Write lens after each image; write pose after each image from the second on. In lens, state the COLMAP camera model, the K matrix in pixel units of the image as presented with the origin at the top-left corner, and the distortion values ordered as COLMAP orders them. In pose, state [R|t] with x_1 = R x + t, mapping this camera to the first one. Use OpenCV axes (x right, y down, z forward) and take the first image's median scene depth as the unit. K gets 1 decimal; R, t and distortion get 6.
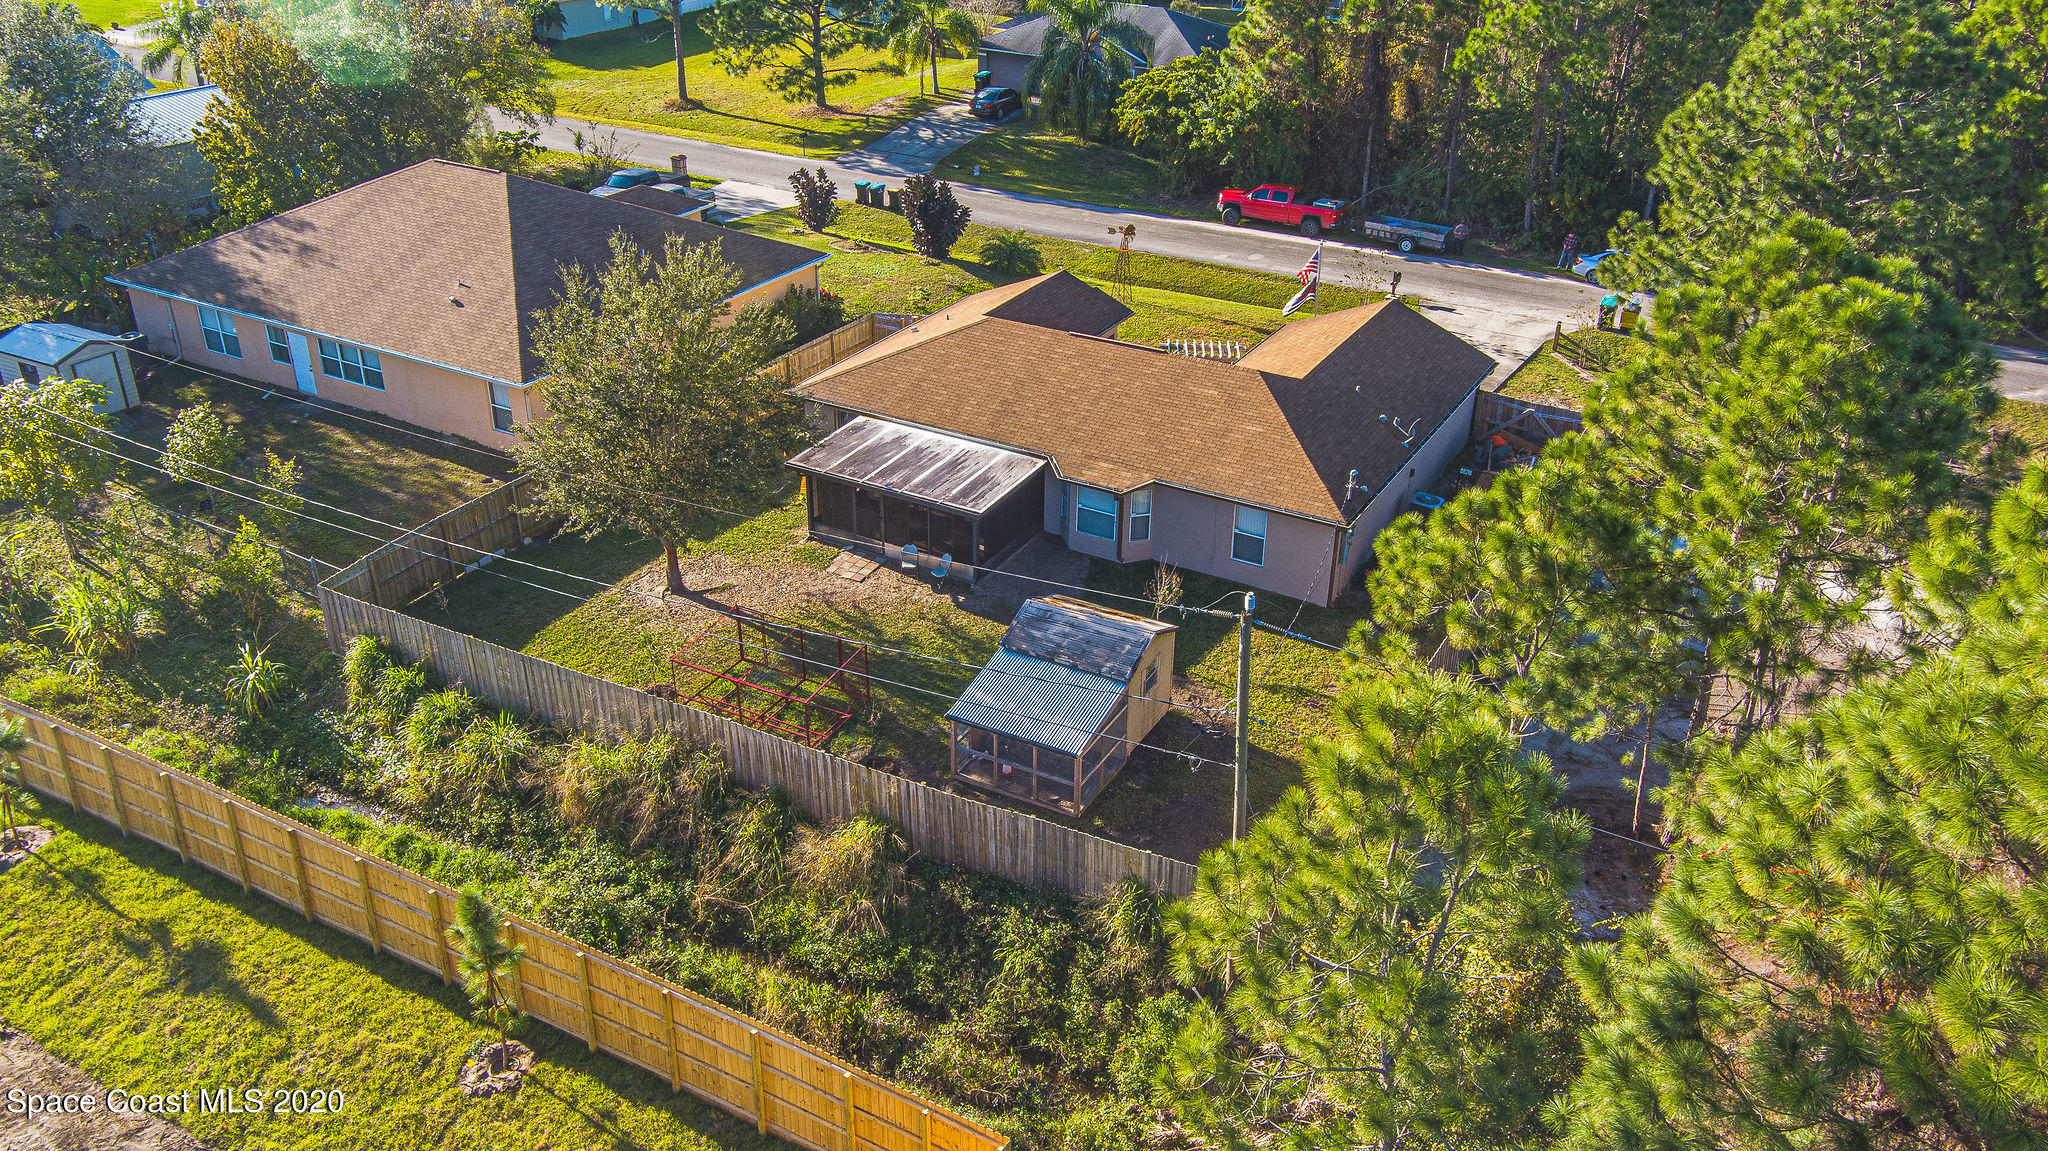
lens RADIAL K [[1638.9, 0, 1024.0], [0, 1638.9, 575.5], [0, 0, 1]] dist [0.030862, 0.002396]
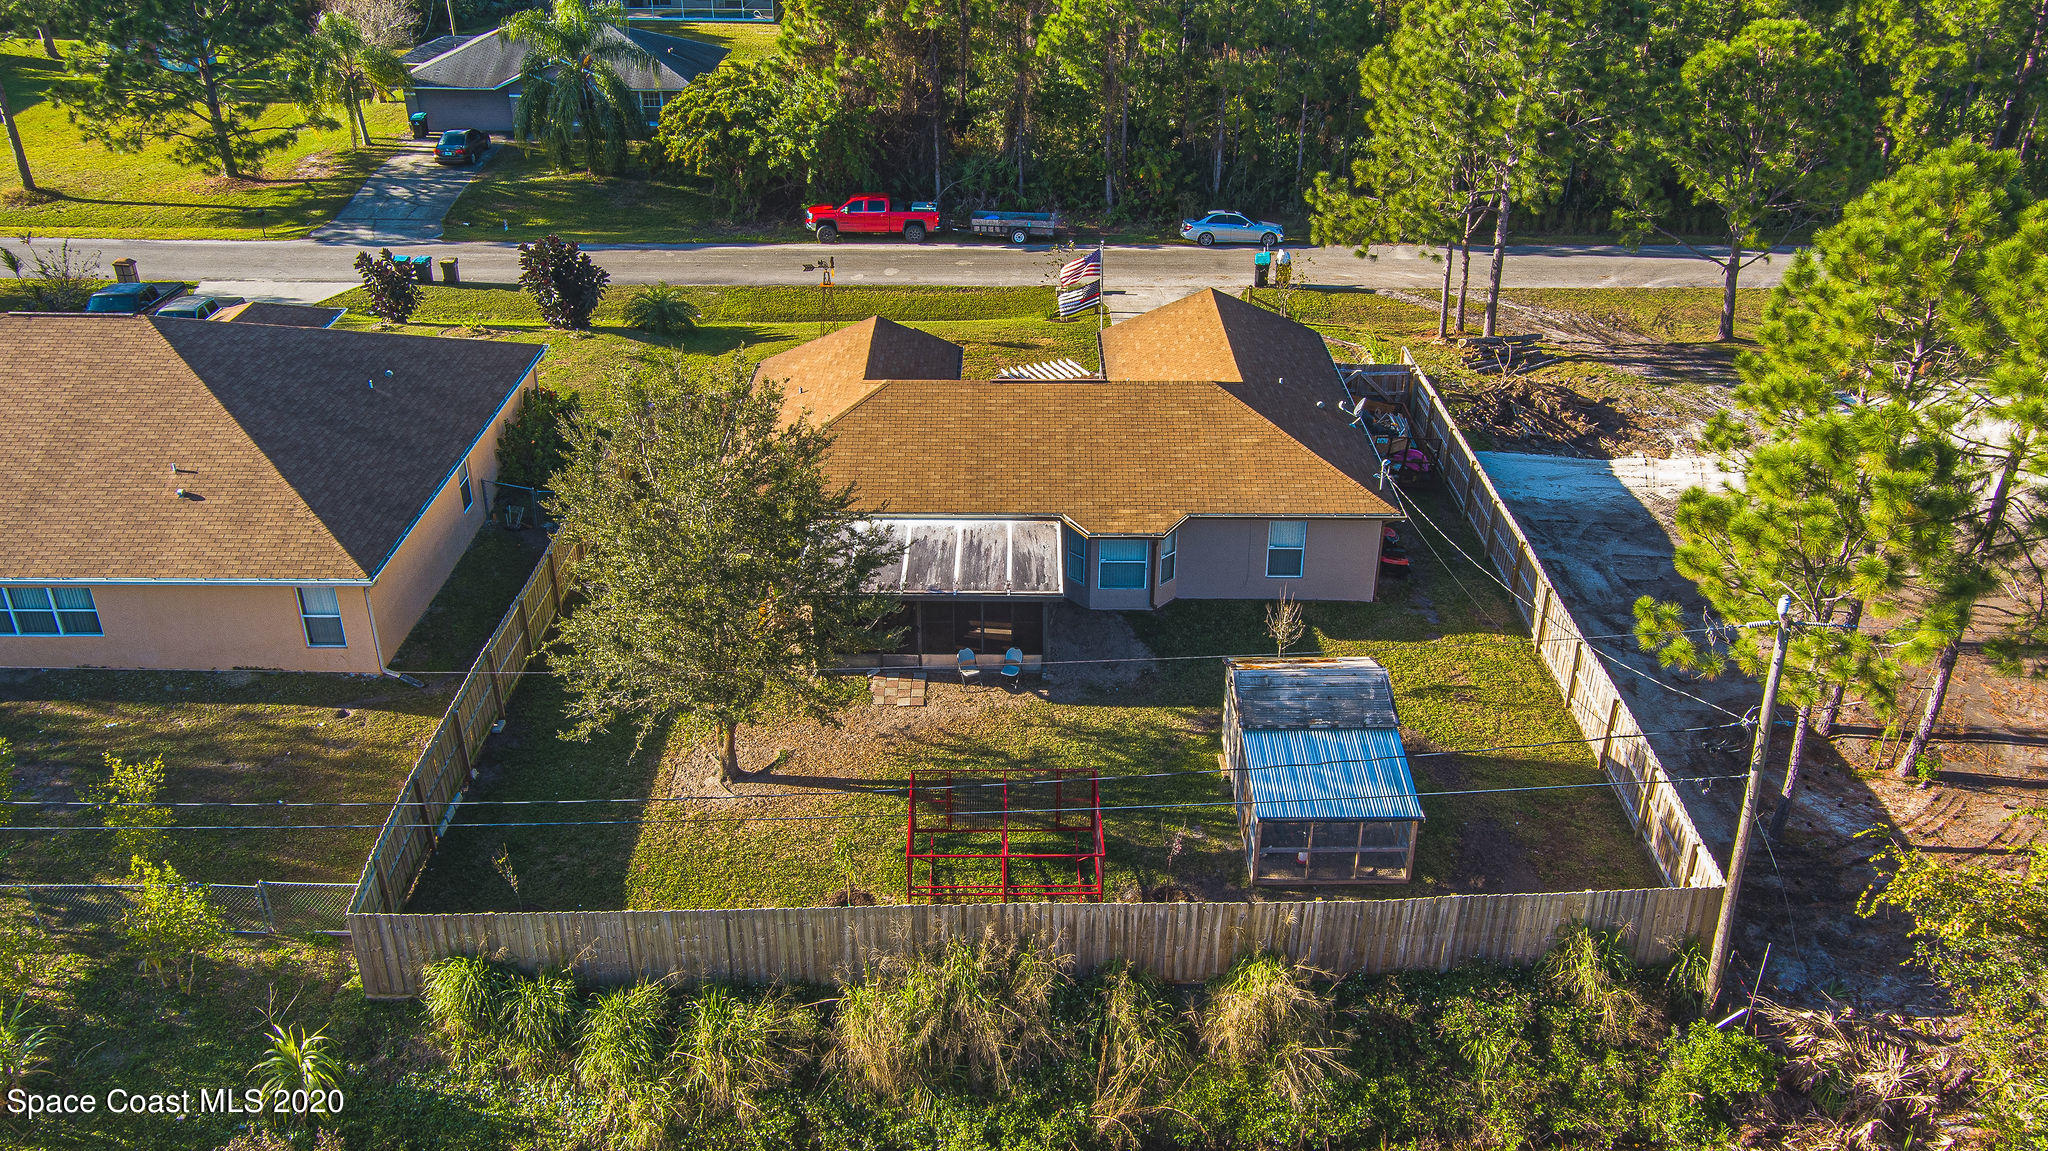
lens RADIAL K [[1638.9, 0, 1024.0], [0, 1638.9, 575.5], [0, 0, 1]] dist [0.030862, 0.002396]
pose [[0.868532, -0.238199, 0.434642, -0.340245], [0.236497, 0.969844, 0.058925, -0.083302], [-0.435571, 0.051614, 0.898674, 0.162990]]
